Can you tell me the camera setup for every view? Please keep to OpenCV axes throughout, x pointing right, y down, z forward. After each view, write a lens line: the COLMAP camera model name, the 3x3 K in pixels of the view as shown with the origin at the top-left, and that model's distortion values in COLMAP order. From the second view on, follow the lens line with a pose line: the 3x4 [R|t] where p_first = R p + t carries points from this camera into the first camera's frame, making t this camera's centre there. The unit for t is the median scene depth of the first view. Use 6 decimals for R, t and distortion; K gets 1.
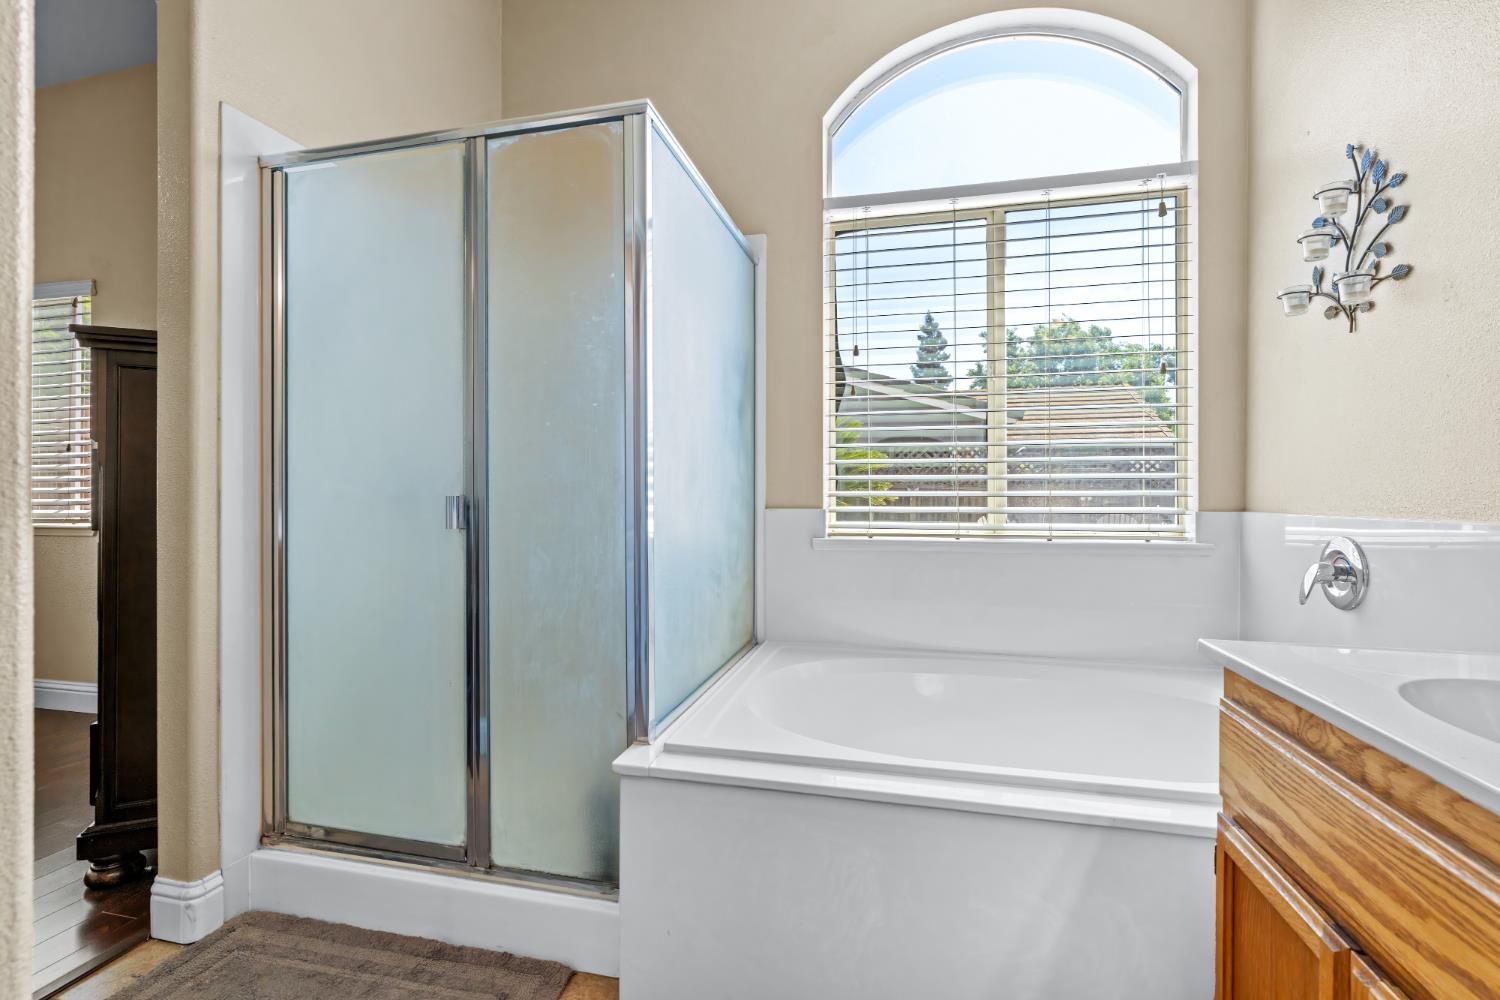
lens RADIAL K [[692.7, 0, 751.1], [0, 692.7, 492.2], [0, 0, 1]] dist [-0.006672, 0.000151]
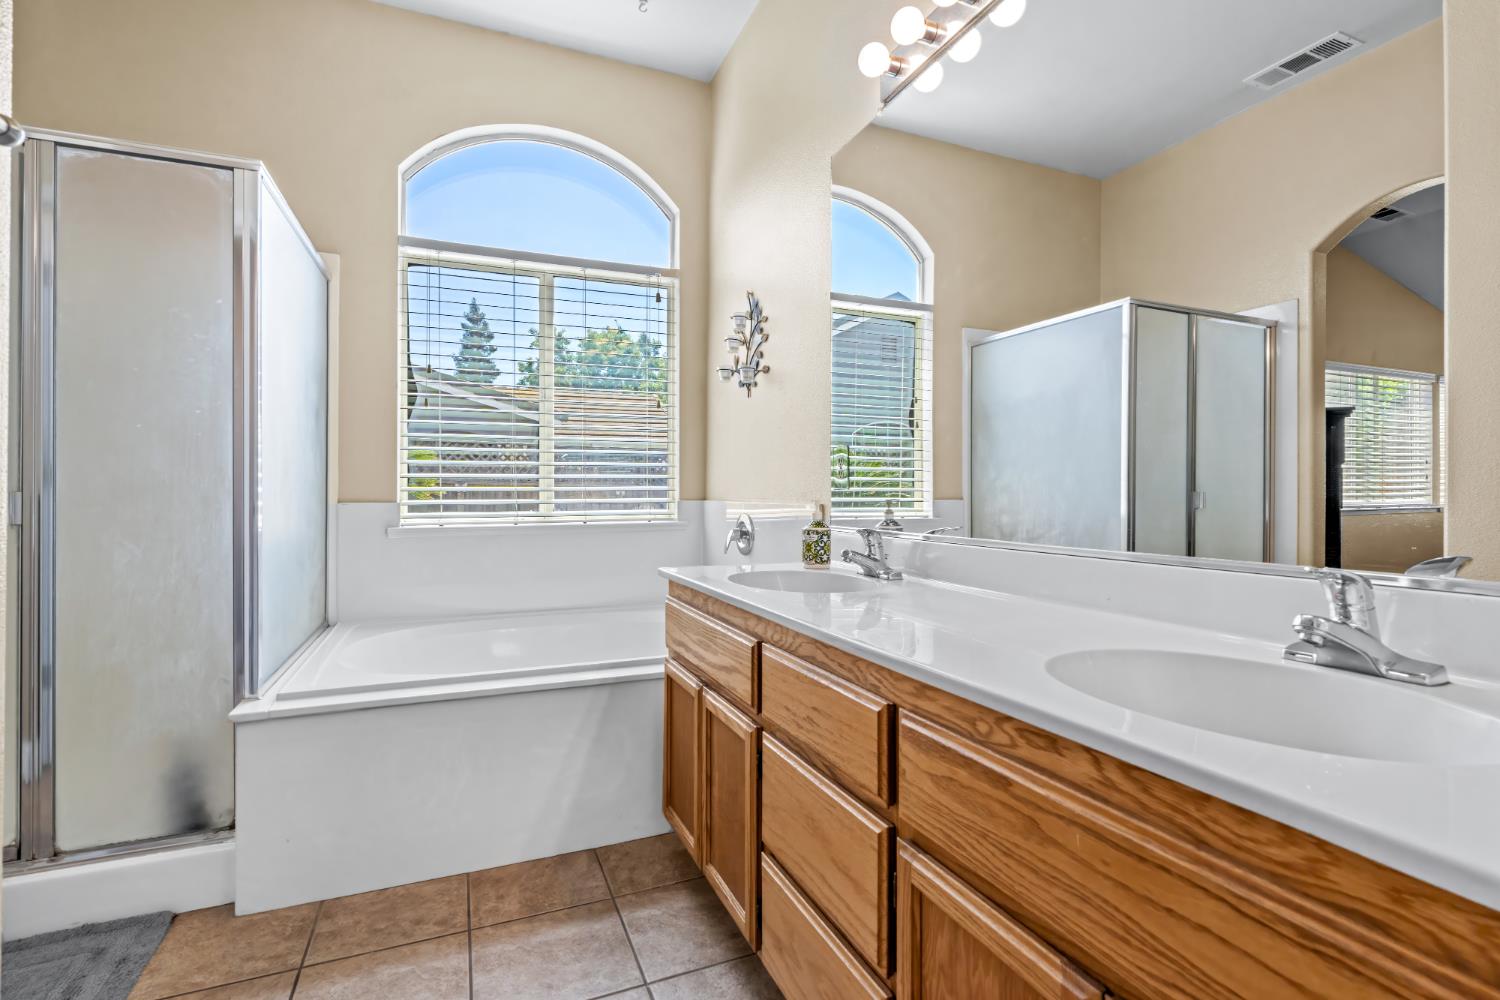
lens RADIAL K [[692.7, 0, 792.4], [0, 692.7, 487.5], [0, 0, 1]] dist [-0.006672, 0.000151]
pose [[0.774146, 0.000351, 0.633007, -0.125365], [0.000350, 0.999999, -0.000983, 0.000497], [-0.633007, 0.000982, 0.774146, -0.338241]]
